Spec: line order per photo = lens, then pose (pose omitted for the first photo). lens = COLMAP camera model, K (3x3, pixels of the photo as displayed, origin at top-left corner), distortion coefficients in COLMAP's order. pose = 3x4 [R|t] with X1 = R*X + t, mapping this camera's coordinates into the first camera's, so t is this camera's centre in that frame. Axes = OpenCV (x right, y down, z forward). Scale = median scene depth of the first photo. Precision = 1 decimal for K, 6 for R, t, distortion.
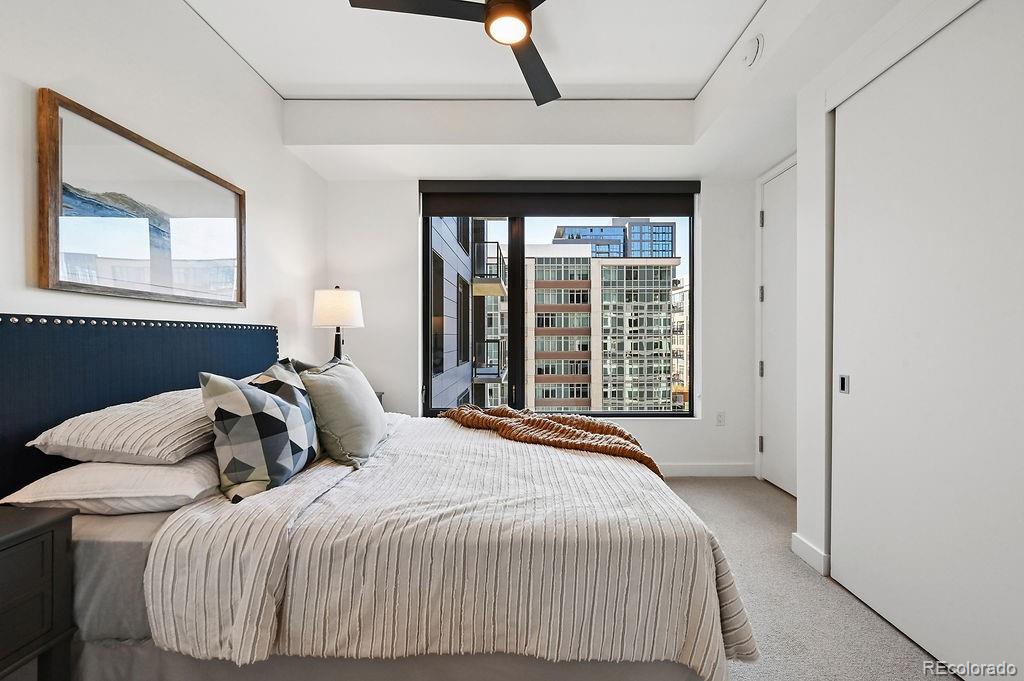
lens RADIAL K [[406.9, 0, 518.6], [0, 406.9, 339.7], [0, 0, 1]] dist [0.000783, 0.000051]
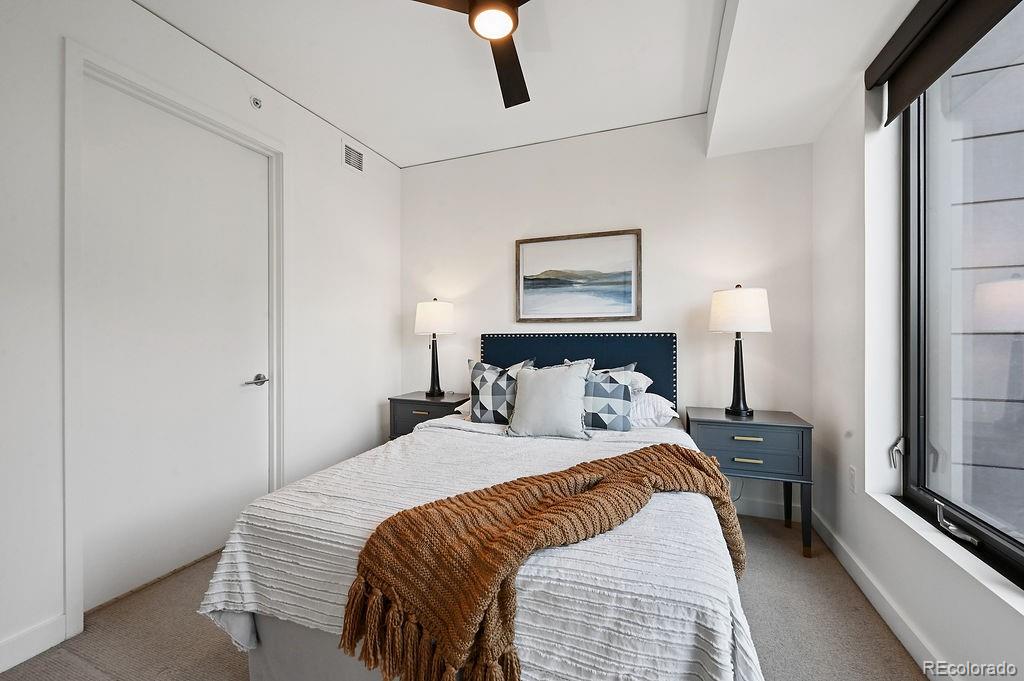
lens RADIAL K [[406.9, 0, 518.6], [0, 406.9, 339.7], [0, 0, 1]] dist [0.000783, 0.000051]
pose [[-0.339445, 0.004130, -0.940617, 1.088356], [-0.006830, 0.999953, 0.006856, -0.037409], [0.940601, 0.008752, -0.339401, 1.793708]]
